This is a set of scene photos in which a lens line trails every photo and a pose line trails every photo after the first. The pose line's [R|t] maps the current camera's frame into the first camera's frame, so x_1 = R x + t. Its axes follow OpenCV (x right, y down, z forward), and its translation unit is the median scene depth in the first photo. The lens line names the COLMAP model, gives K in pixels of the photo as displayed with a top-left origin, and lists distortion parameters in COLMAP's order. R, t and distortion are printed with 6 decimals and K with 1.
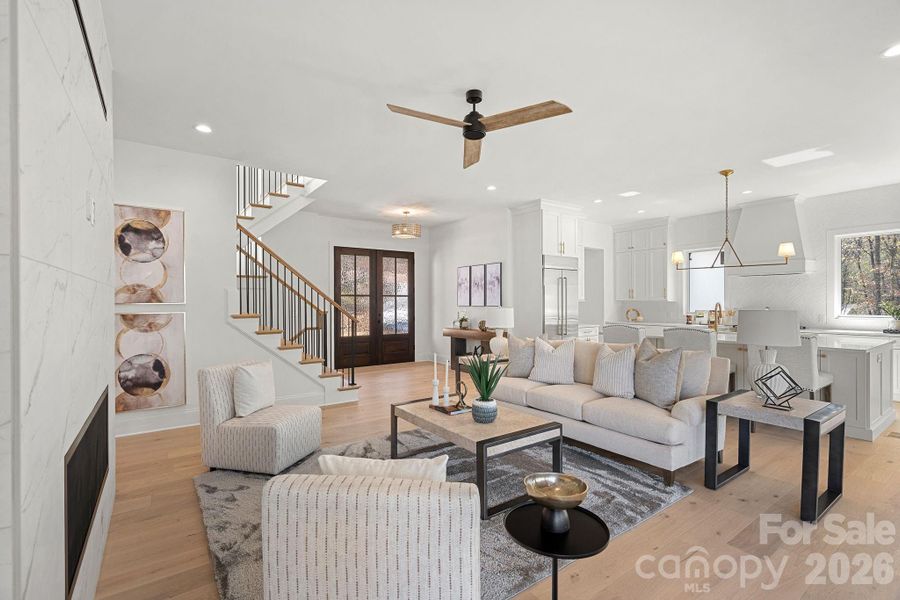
lens RADIAL K [[416.4, 0, 450.0], [0, 416.4, 300.0], [0, 0, 1]] dist [0.000258, 0.000065]
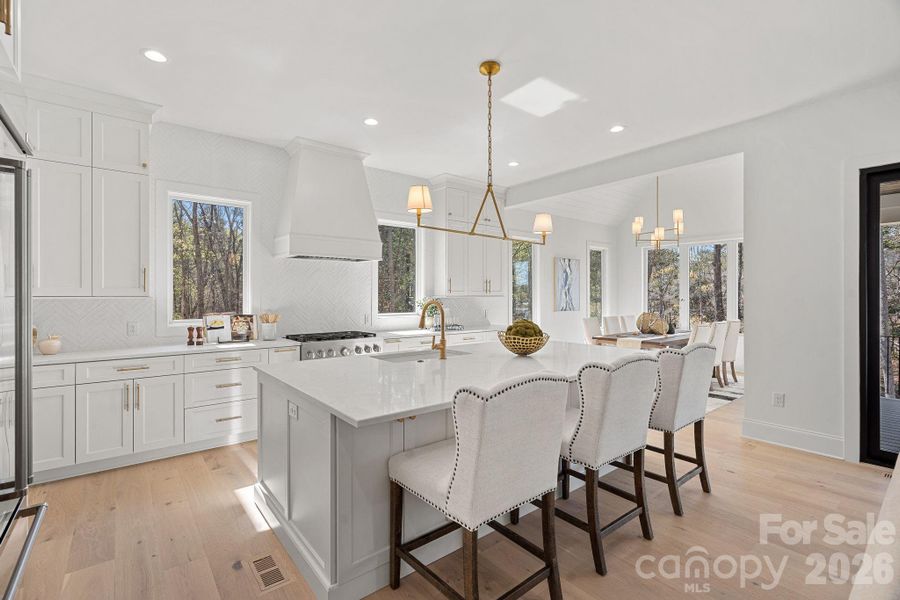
lens RADIAL K [[407.8, 0, 449.3], [0, 407.8, 292.4], [0, 0, 1]] dist [-0.001105, 0.000060]
pose [[-0.050475, 0.010491, 0.998670, 0.061574], [-0.002990, 0.999939, -0.010656, 0.000808], [-0.998721, -0.003524, -0.050441, 0.553188]]
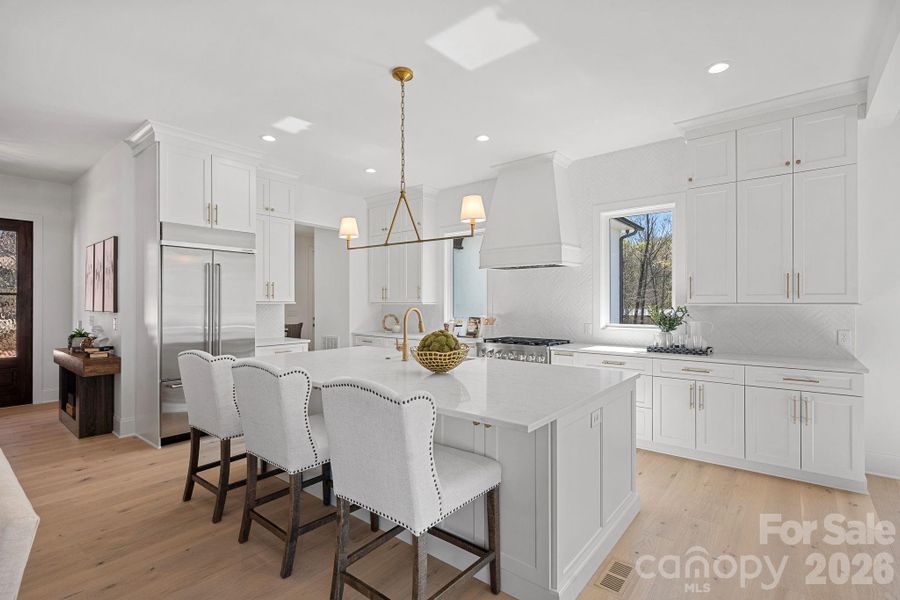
lens RADIAL K [[421.0, 0, 448.2], [0, 421.0, 302.9], [0, 0, 1]] dist [0.001075, -0.000097]
pose [[0.965643, 0.001979, 0.259866, 0.295910], [-0.002941, 0.999990, 0.003316, -0.001081], [-0.259857, -0.003966, 0.965639, 0.225446]]
